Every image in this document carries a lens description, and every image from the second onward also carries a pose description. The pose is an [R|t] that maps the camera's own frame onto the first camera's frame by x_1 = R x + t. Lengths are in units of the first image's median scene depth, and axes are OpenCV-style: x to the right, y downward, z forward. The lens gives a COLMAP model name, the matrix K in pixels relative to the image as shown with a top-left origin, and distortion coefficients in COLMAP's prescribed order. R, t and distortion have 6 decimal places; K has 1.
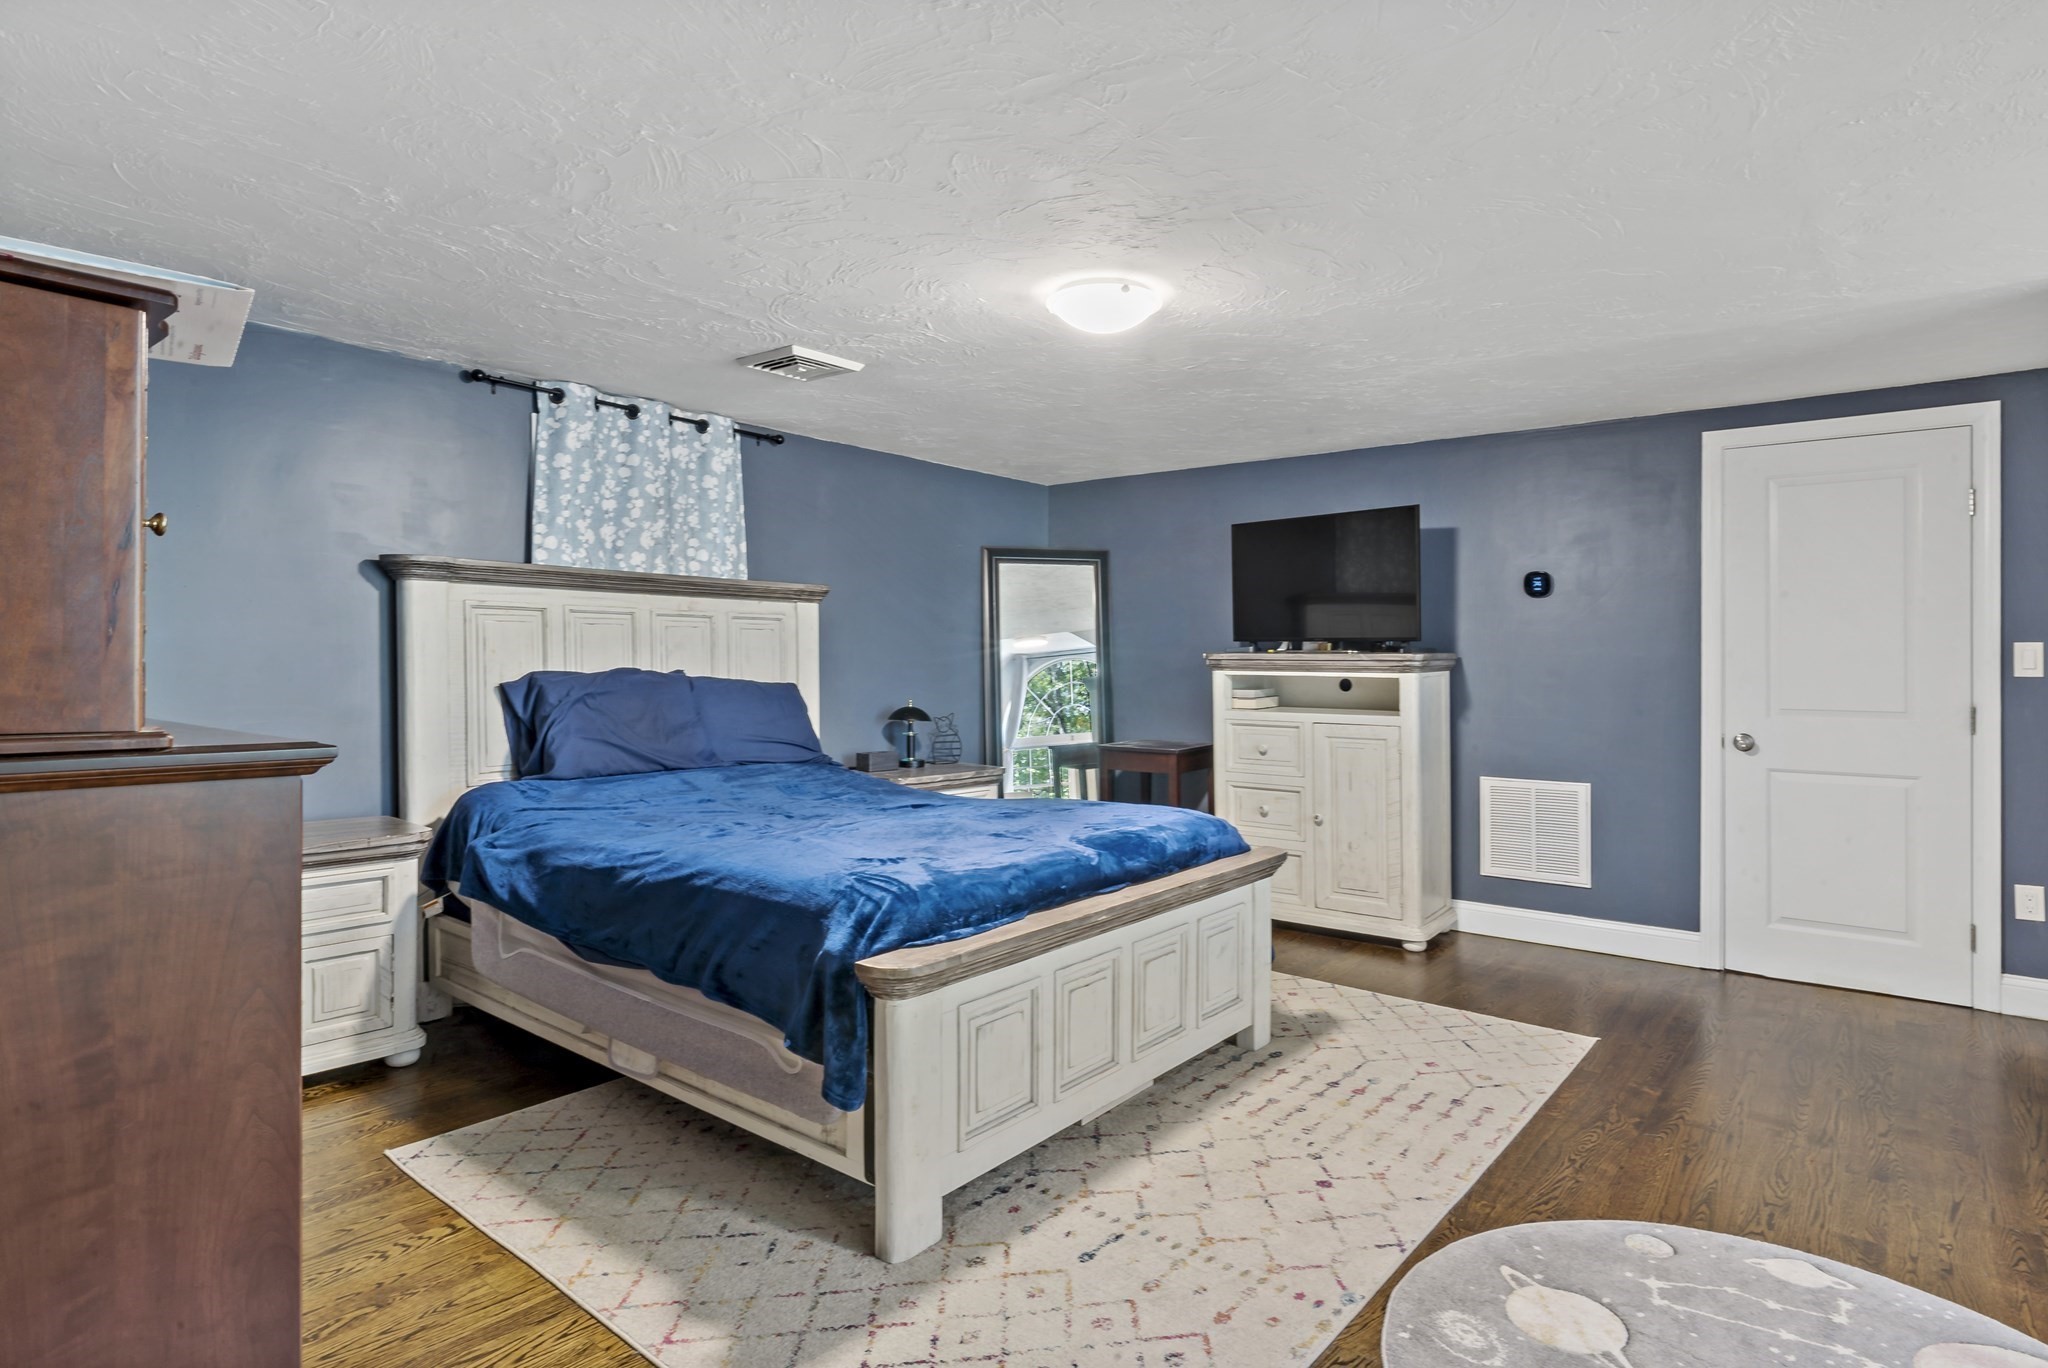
lens RADIAL K [[1091.9, 0, 1020.7], [0, 1091.9, 668.1], [0, 0, 1]] dist [-0.012872, -0.000023]
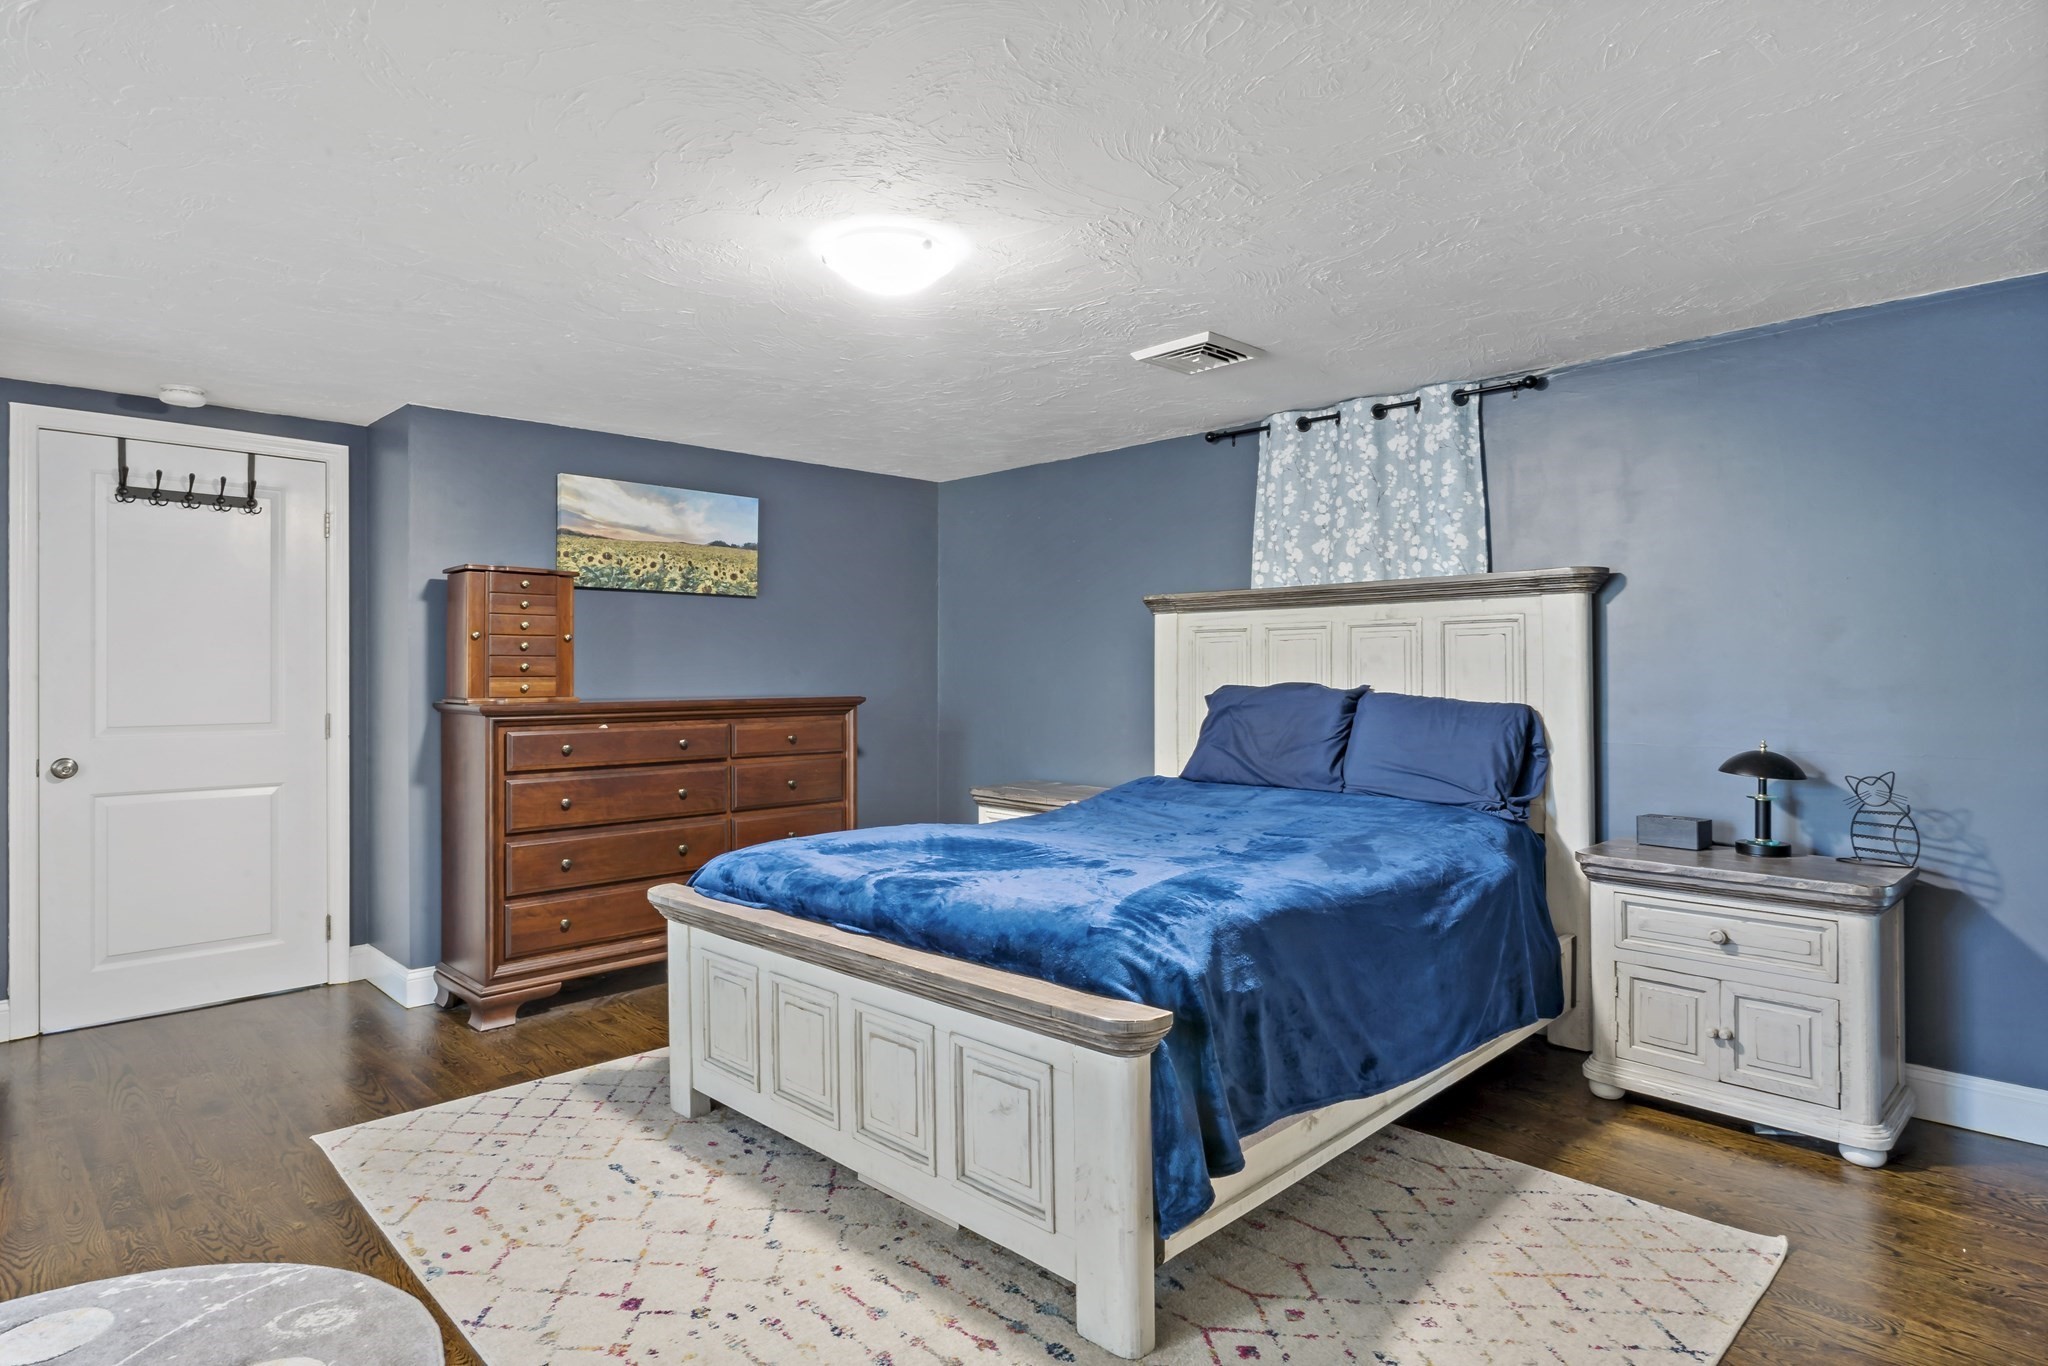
lens RADIAL K [[1099.9, 0, 1024.0], [0, 1099.9, 683.0], [0, 0, 1]] dist [0.002575, 0.000313]
pose [[-0.095051, 0.002540, -0.995469, 0.672163], [-0.004199, 0.999987, 0.002952, -0.002052], [0.995464, 0.004460, -0.095039, 0.851492]]
